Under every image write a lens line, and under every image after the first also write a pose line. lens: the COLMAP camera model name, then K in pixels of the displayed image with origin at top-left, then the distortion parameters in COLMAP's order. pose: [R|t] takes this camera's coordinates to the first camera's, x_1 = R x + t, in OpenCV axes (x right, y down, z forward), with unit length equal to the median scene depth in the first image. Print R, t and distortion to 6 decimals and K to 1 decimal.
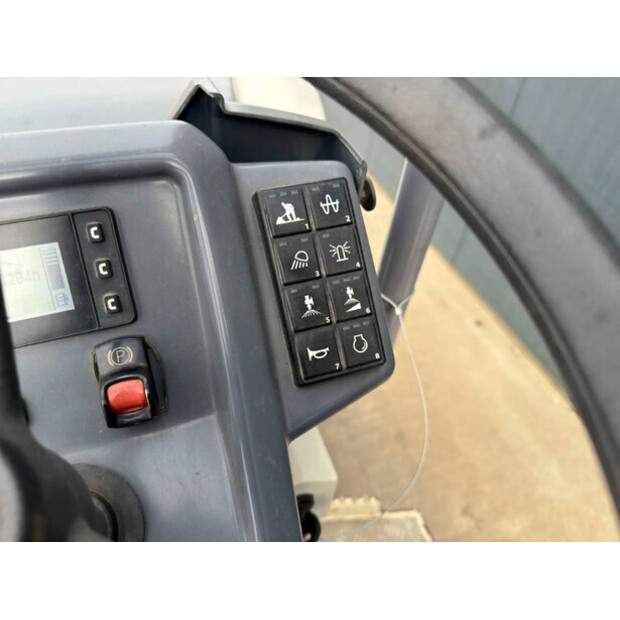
lens RADIAL K [[434.6, 0, 308.4], [0, 434.6, 312.4], [0, 0, 1]] dist [0.054538, -0.066374]
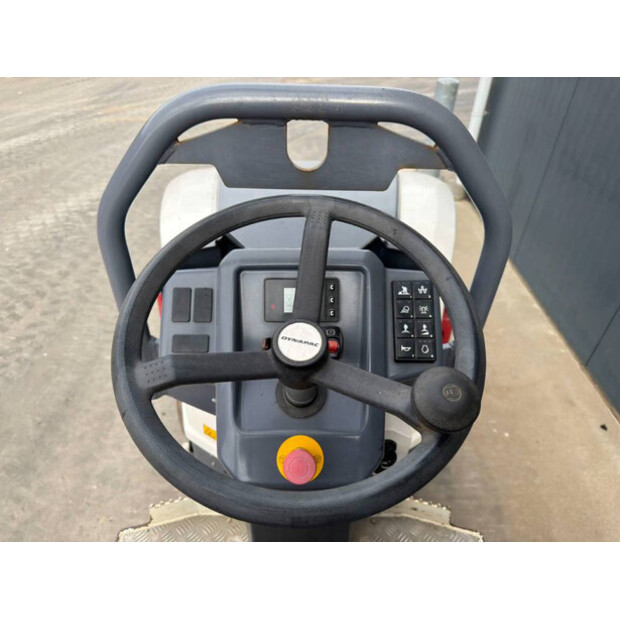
lens RADIAL K [[434.6, 0, 304.7], [0, 434.6, 311.6], [0, 0, 1]] dist [0.054538, -0.066374]
pose [[0.930971, 0.167282, -0.324514, 0.243833], [-0.217469, 0.968047, -0.124865, 0.310612], [0.293257, 0.186818, 0.937603, -1.423831]]
